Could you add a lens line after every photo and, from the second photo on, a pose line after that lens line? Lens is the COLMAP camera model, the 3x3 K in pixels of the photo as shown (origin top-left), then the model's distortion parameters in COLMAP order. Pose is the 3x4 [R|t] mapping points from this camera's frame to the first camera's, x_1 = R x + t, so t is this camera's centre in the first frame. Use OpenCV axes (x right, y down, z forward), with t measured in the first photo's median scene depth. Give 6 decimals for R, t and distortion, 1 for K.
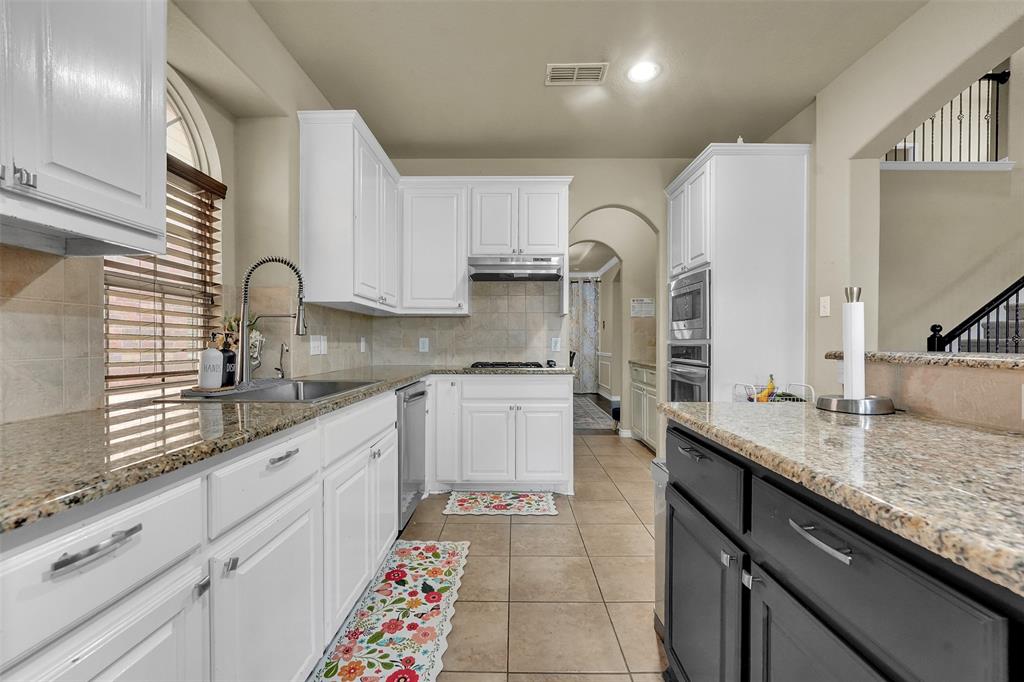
lens RADIAL K [[430.4, 0, 510.0], [0, 430.4, 343.6], [0, 0, 1]] dist [-0.018131, 0.000028]
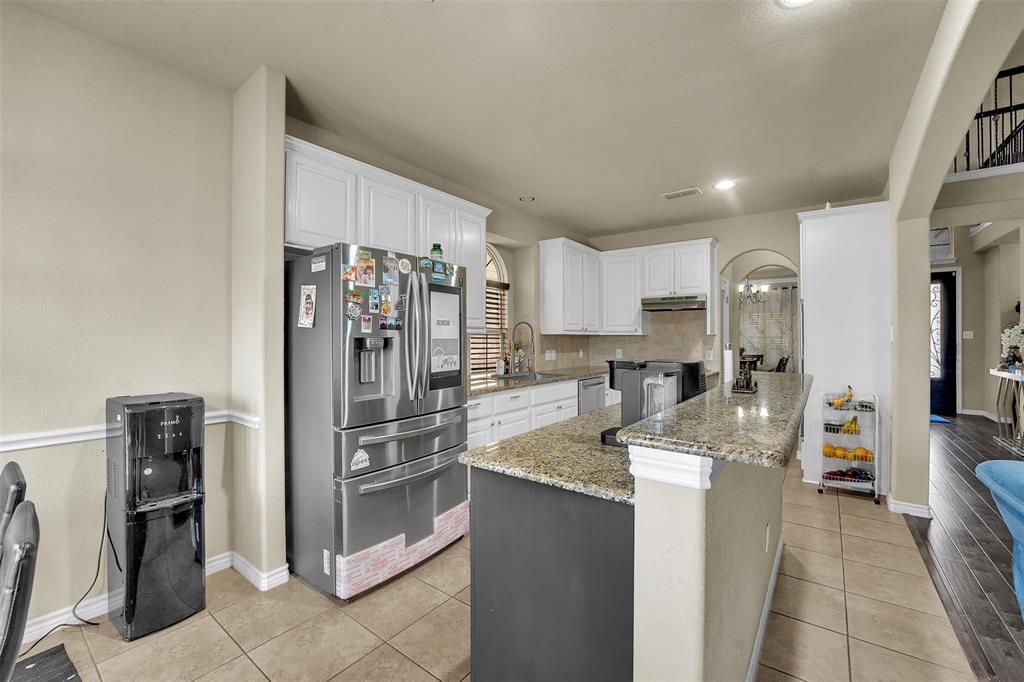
lens RADIAL K [[413.2, 0, 513.1], [0, 413.2, 339.2], [0, 0, 1]] dist [0.030807, -0.020356]
pose [[0.806841, -0.002104, -0.590765, 0.592380], [0.001757, 0.999998, -0.001163, -0.075352], [0.590766, -0.000100, 0.806843, -0.692664]]
